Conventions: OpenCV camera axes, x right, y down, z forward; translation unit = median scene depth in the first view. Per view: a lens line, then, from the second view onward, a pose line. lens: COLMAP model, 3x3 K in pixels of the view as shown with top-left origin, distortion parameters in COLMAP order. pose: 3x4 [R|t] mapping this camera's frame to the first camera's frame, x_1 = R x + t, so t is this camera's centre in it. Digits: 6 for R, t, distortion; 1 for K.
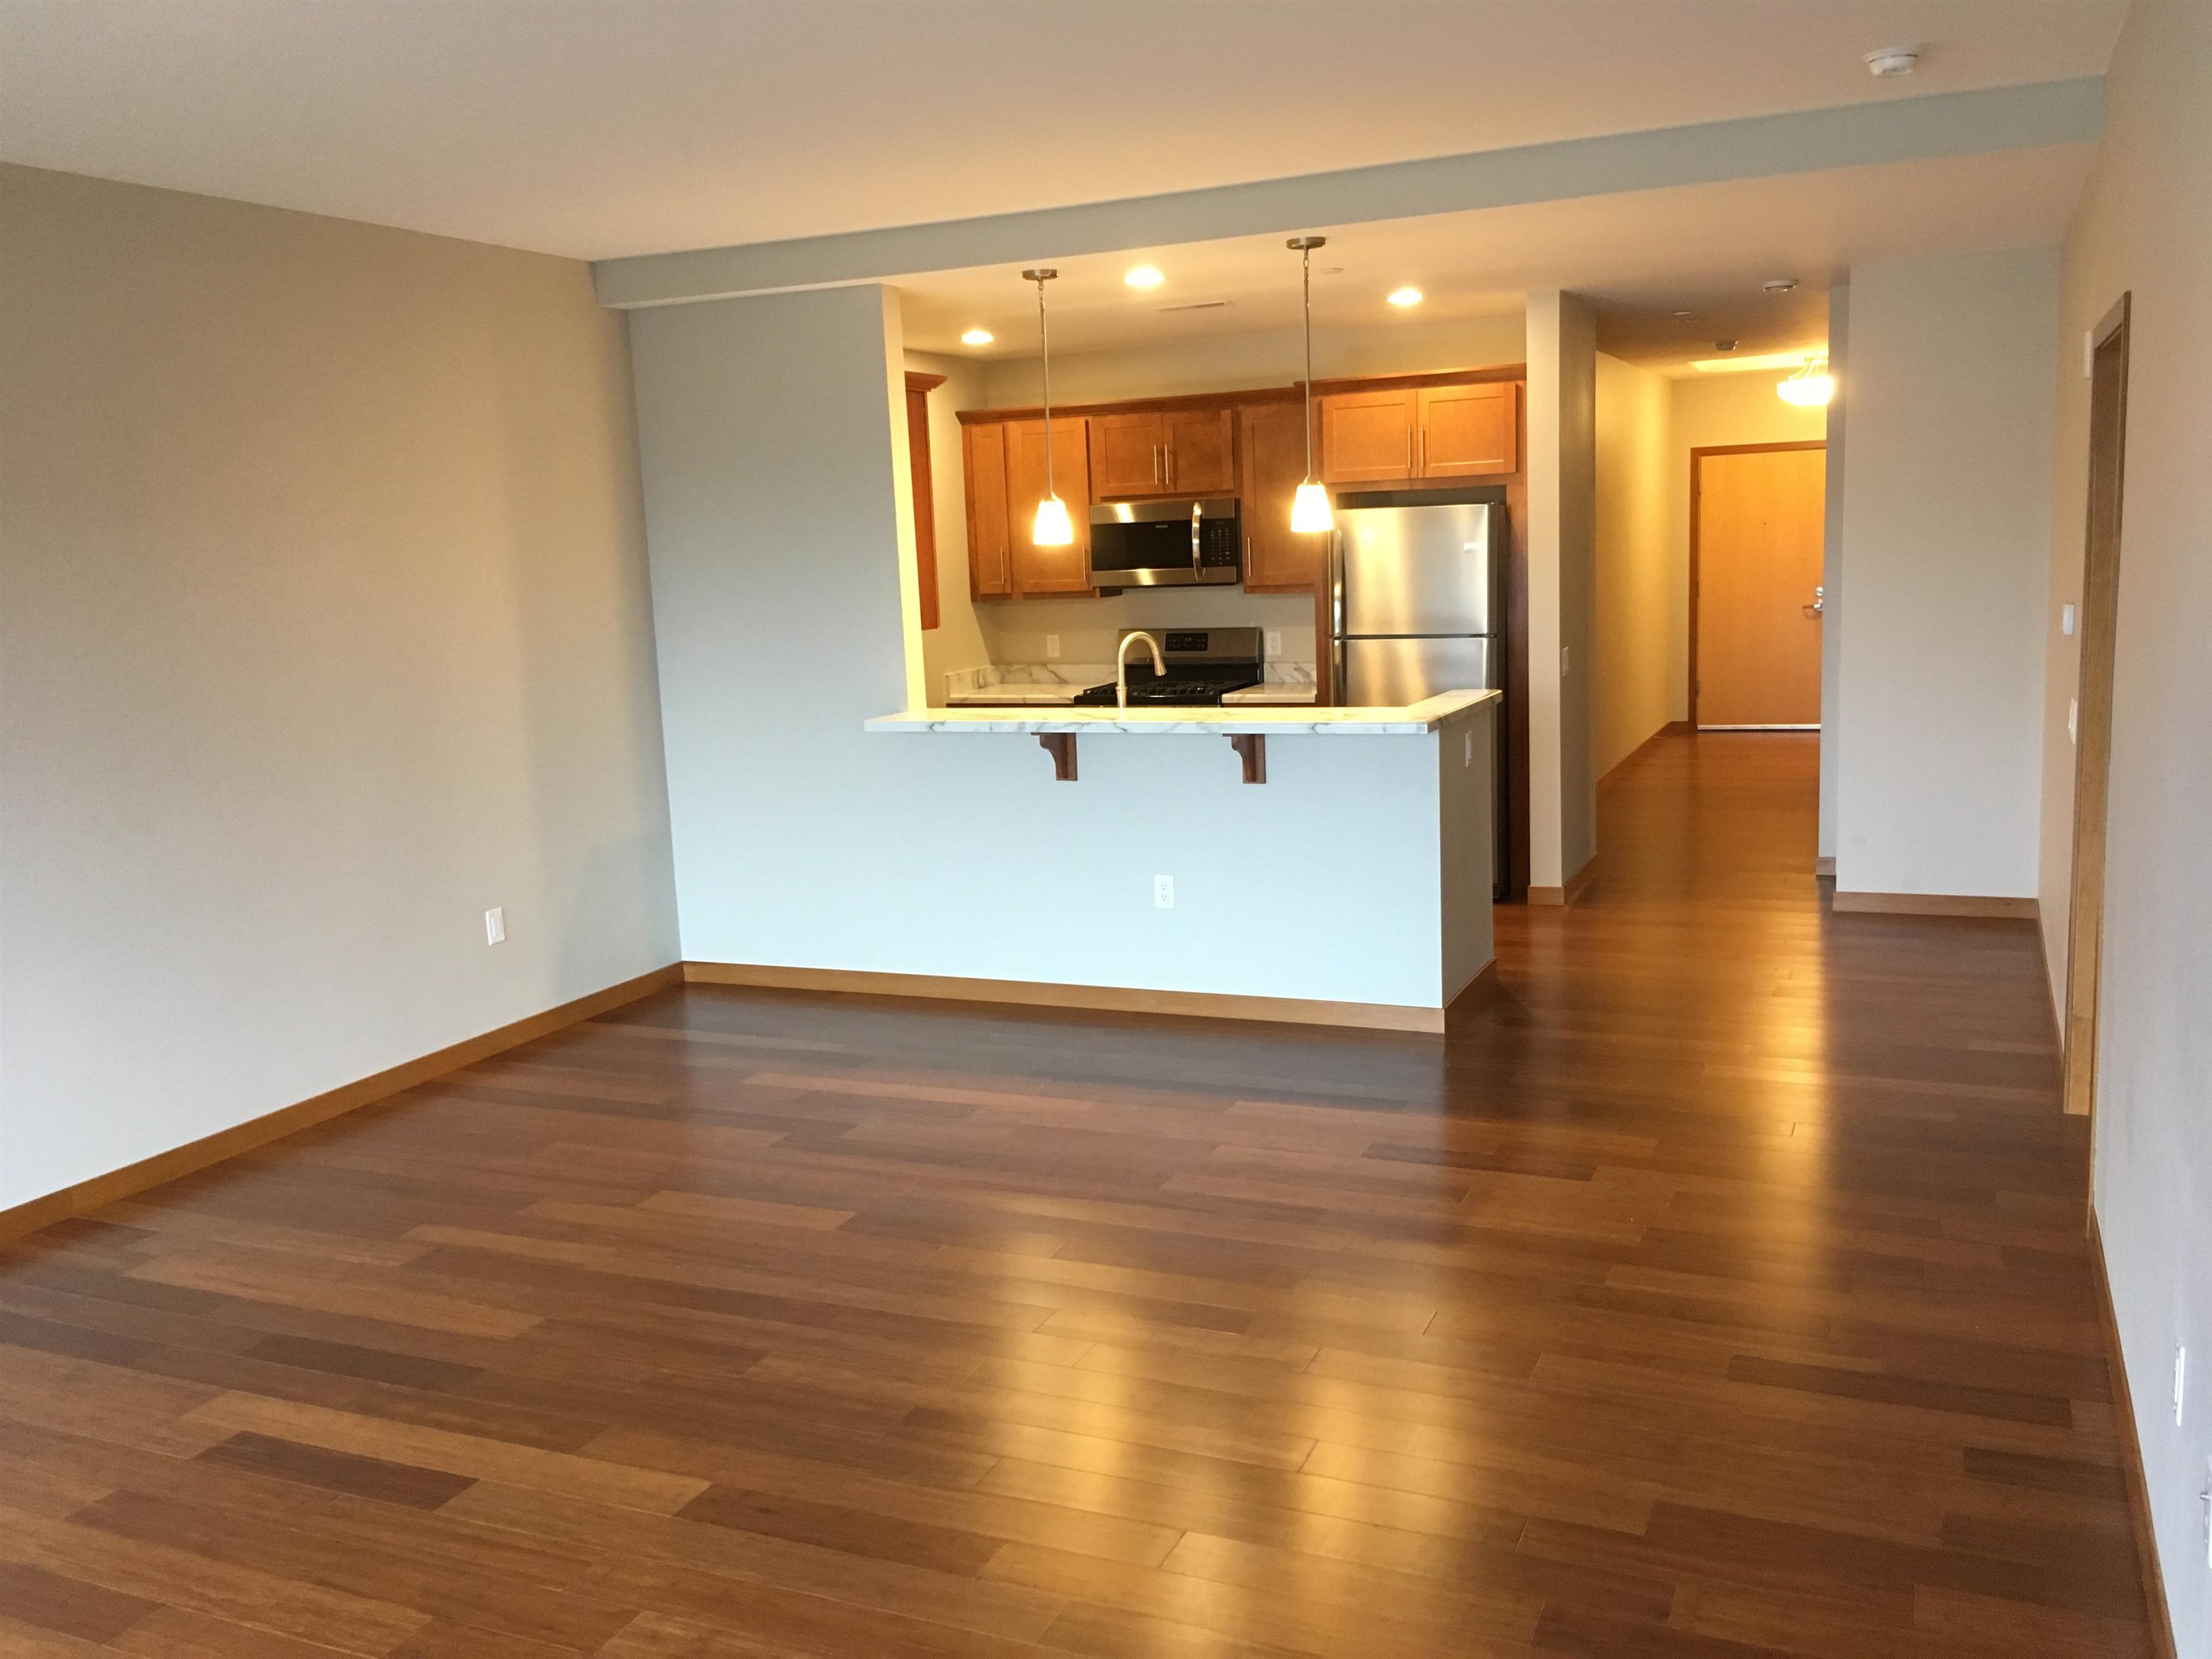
lens RADIAL K [[1898.1, 0, 1106.0], [0, 1898.1, 829.5], [0, 0, 1]] dist [0.077032, -0.106489]
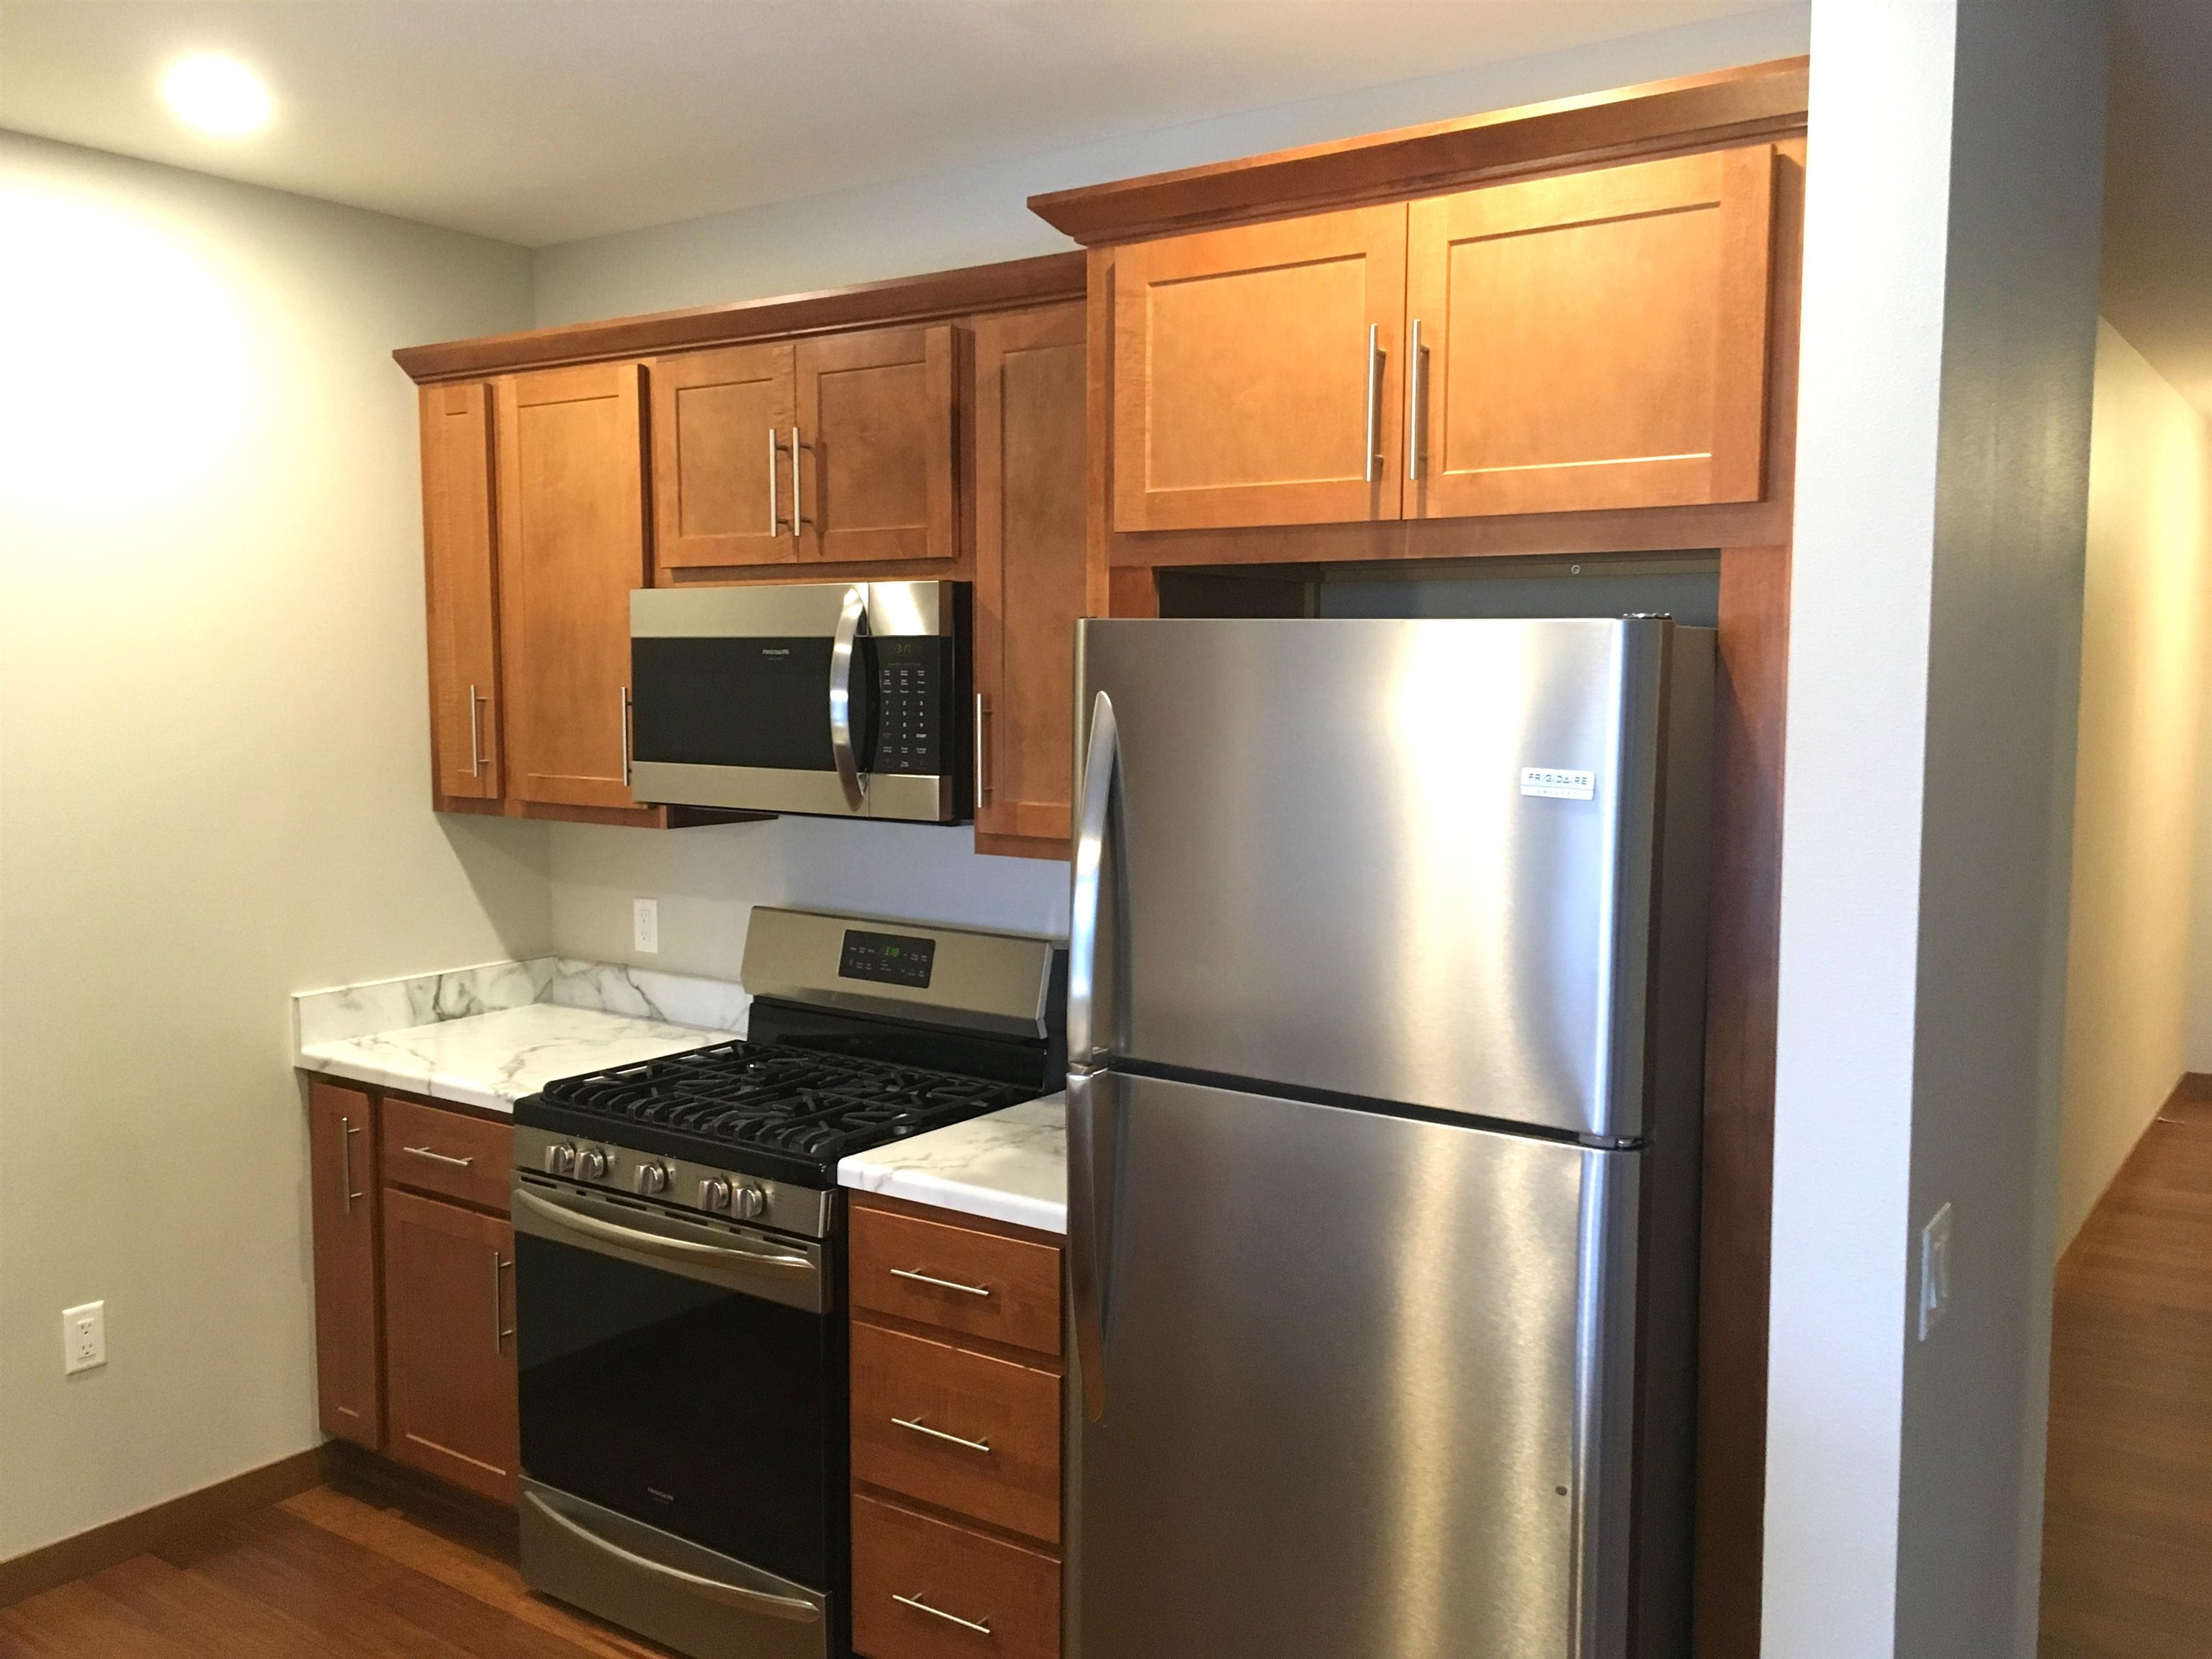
lens RADIAL K [[1898.1, 0, 1106.0], [0, 1898.1, 829.5], [0, 0, 1]] dist [0.077032, -0.106489]
pose [[0.978734, 0.062924, -0.195244, 0.165183], [-0.075377, 0.995524, -0.057016, -0.111088], [0.190782, 0.070521, 0.979096, 0.667693]]
